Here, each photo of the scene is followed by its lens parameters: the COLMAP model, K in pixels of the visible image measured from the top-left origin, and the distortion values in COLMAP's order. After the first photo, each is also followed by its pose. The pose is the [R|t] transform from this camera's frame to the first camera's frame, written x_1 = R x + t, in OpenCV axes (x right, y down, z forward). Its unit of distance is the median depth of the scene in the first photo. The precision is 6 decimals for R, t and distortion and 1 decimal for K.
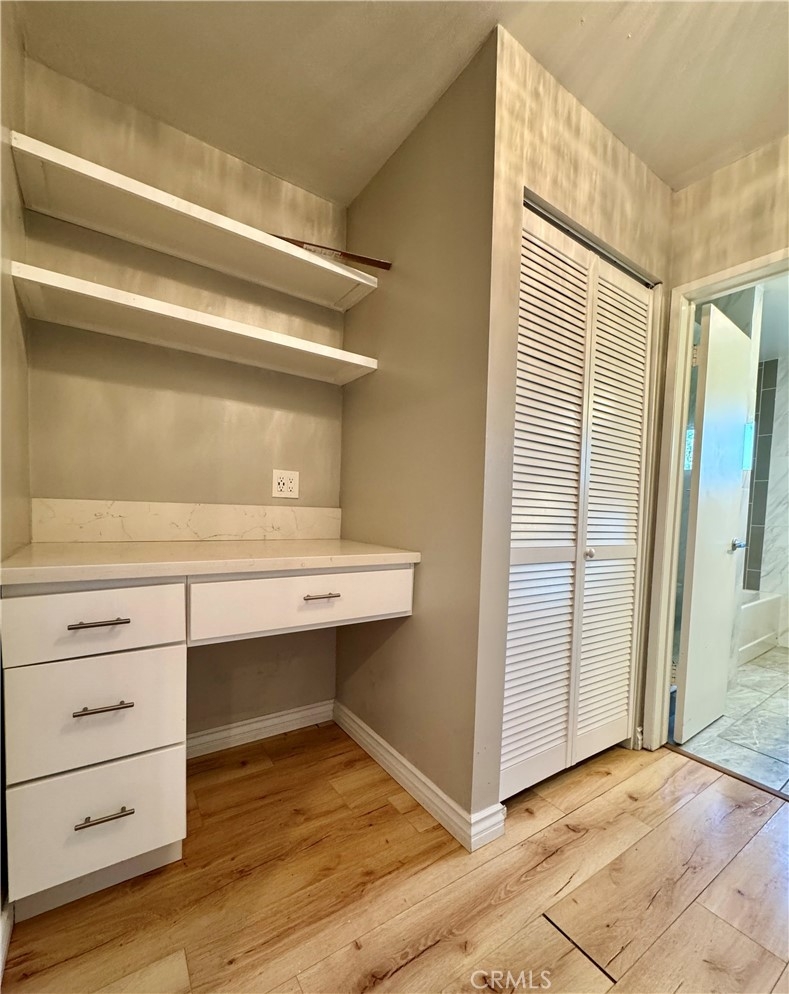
lens RADIAL K [[436.7, 0, 396.8], [0, 436.7, 534.4], [0, 0, 1]] dist [-0.001173, -0.000600]
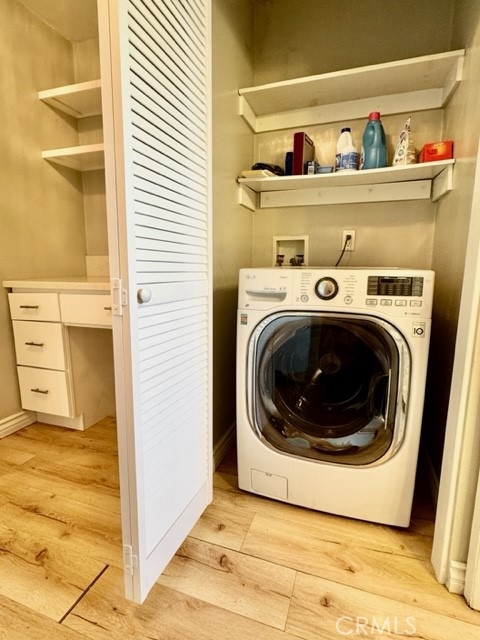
lens RADIAL K [[341.0, 0, 240.0], [0, 341.0, 320.0], [0, 0, 1]] dist [-0.002550, 0.000813]
pose [[0.582412, 0.101605, -0.806519, 1.296880], [-0.027164, 0.994036, 0.105612, 0.047152], [0.812440, -0.039601, 0.581698, 0.769135]]
